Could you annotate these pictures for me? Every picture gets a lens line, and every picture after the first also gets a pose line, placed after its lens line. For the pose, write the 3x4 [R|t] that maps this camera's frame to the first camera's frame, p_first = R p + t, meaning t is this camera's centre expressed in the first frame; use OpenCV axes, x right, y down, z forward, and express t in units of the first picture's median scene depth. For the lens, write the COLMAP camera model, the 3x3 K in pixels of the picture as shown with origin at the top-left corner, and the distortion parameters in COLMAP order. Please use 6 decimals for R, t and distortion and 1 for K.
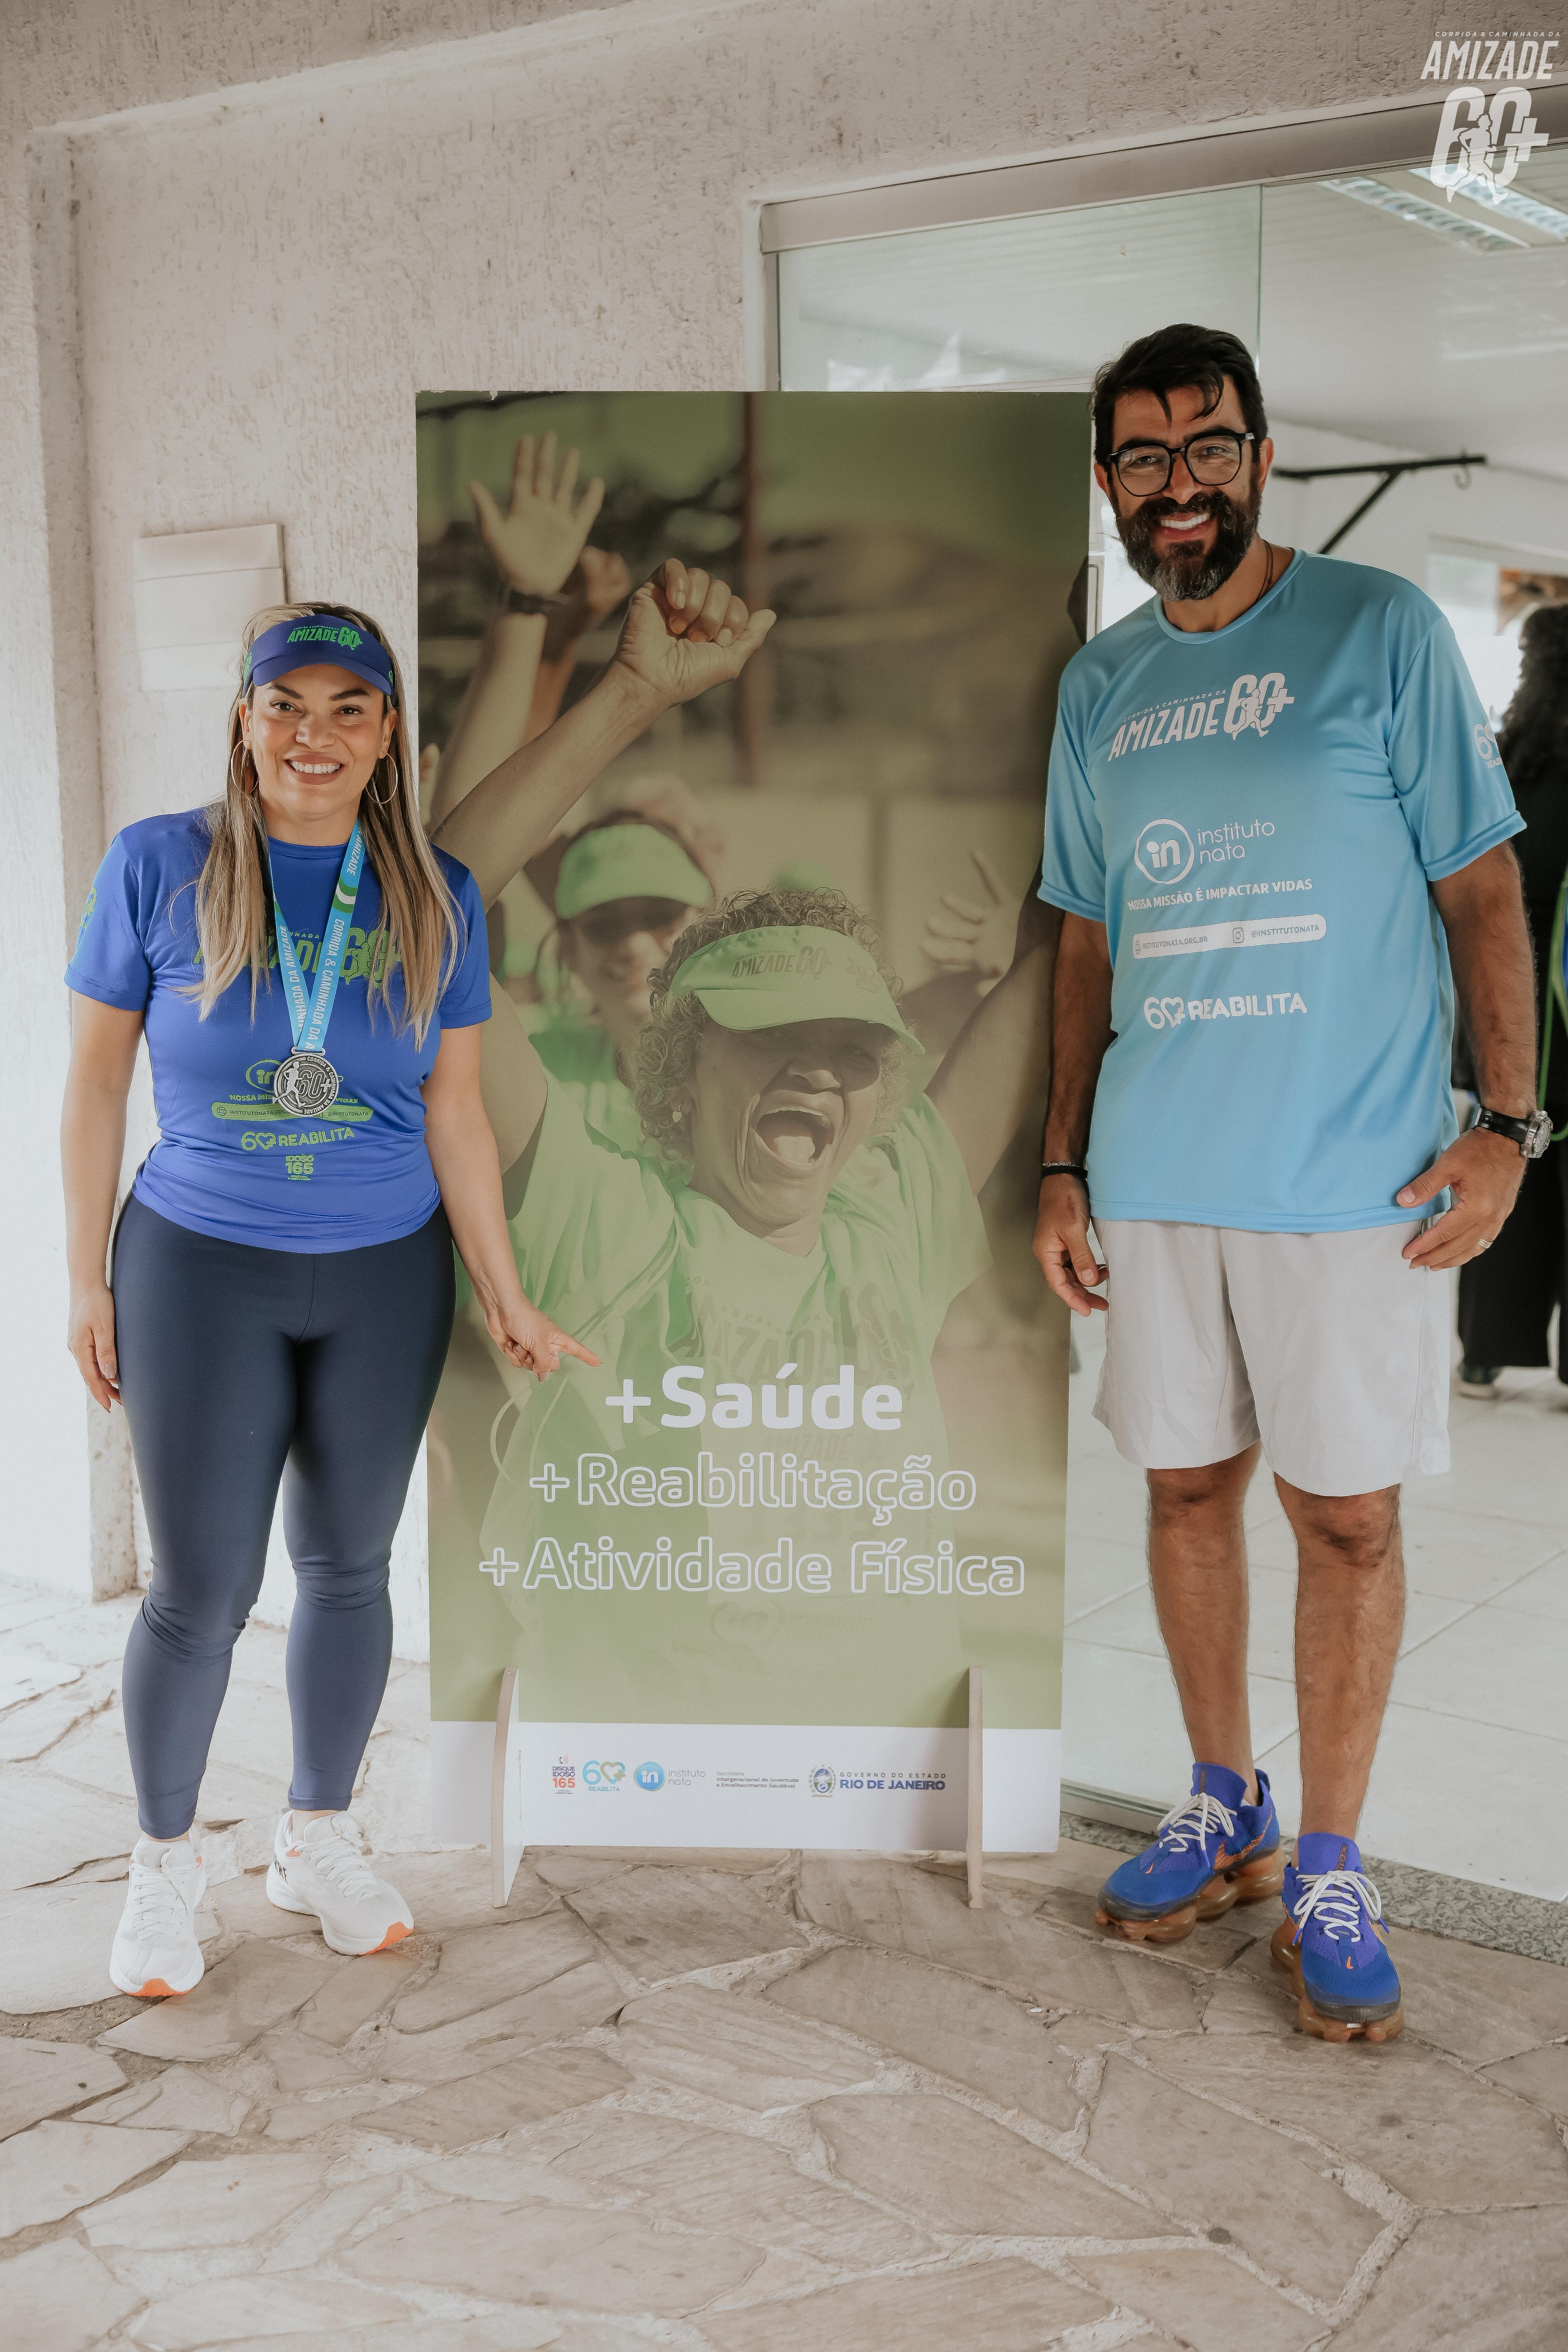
lens RADIAL K [[2641.9, 0, 783.3], [0, 2641.9, 1177.2], [0, 0, 1]] dist [-0.027991, 0.000000]
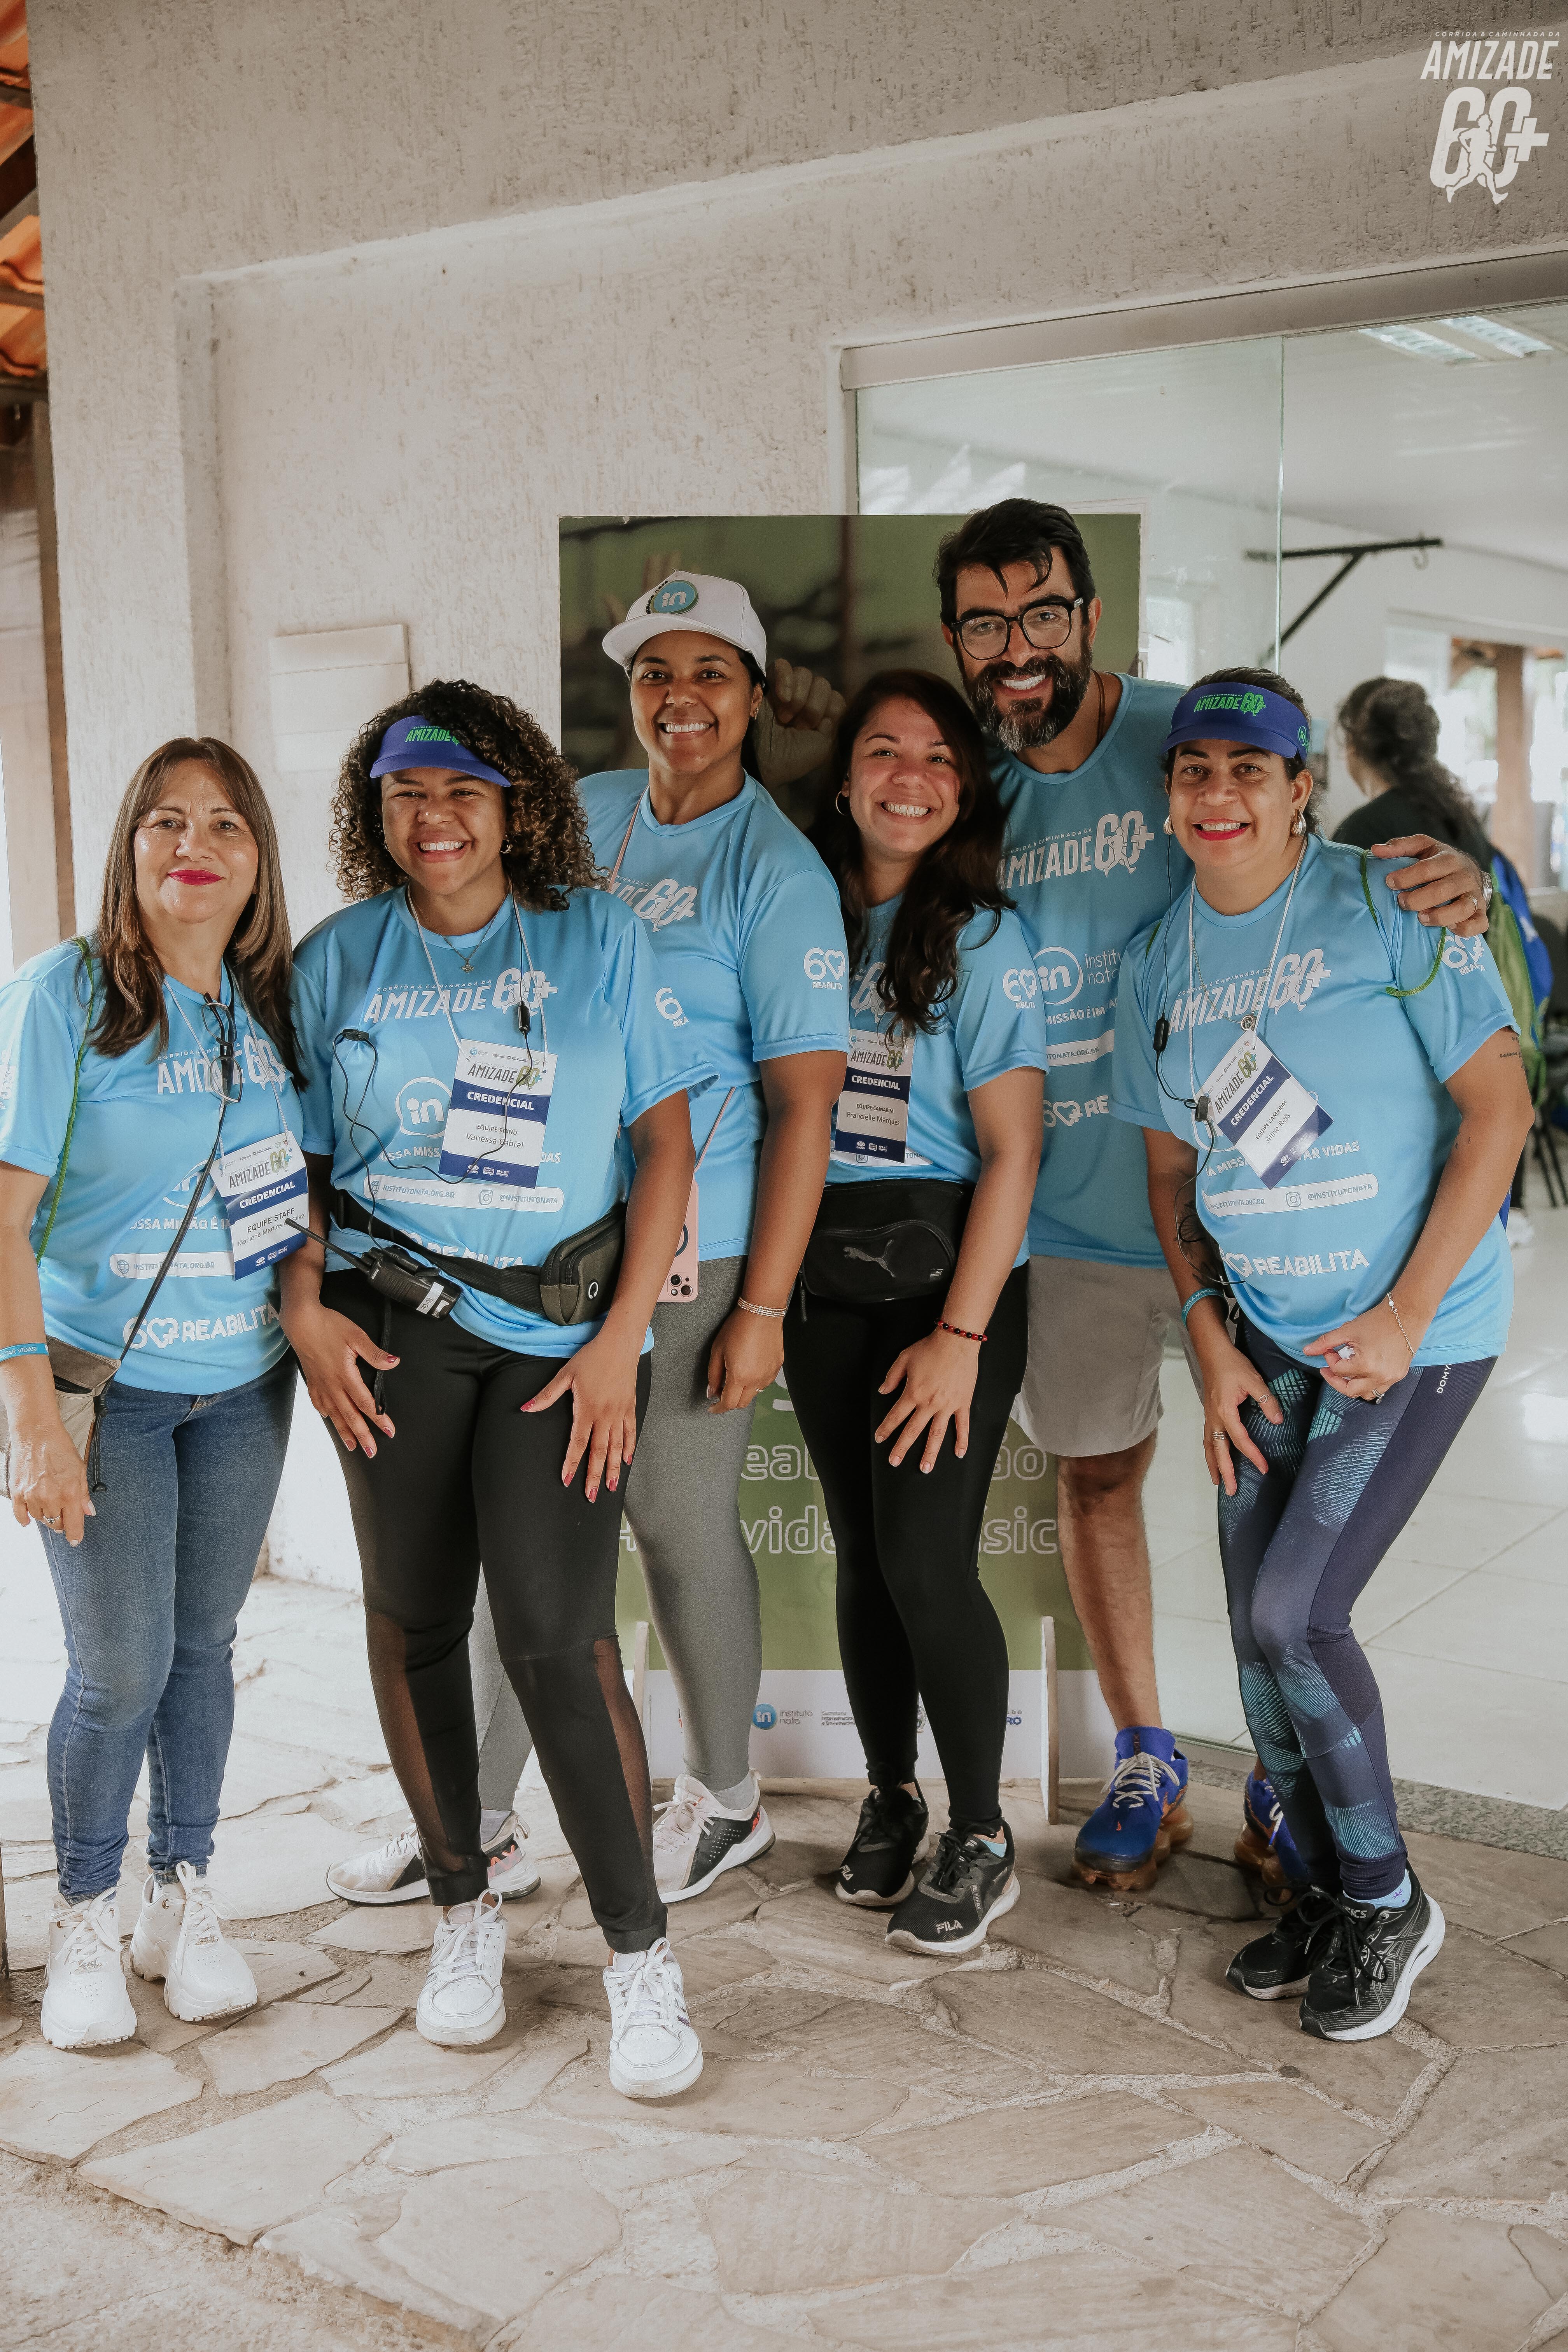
lens RADIAL K [[2530.7, 0, 784.6], [0, 2530.7, 1178.6], [0, 0, 1]] dist [-0.032256, 0.000000]
pose [[0.999905, -0.010131, 0.009349, -0.053324], [0.010275, 0.999827, -0.015521, 0.011552], [-0.009190, 0.015615, 0.999836, -0.109105]]
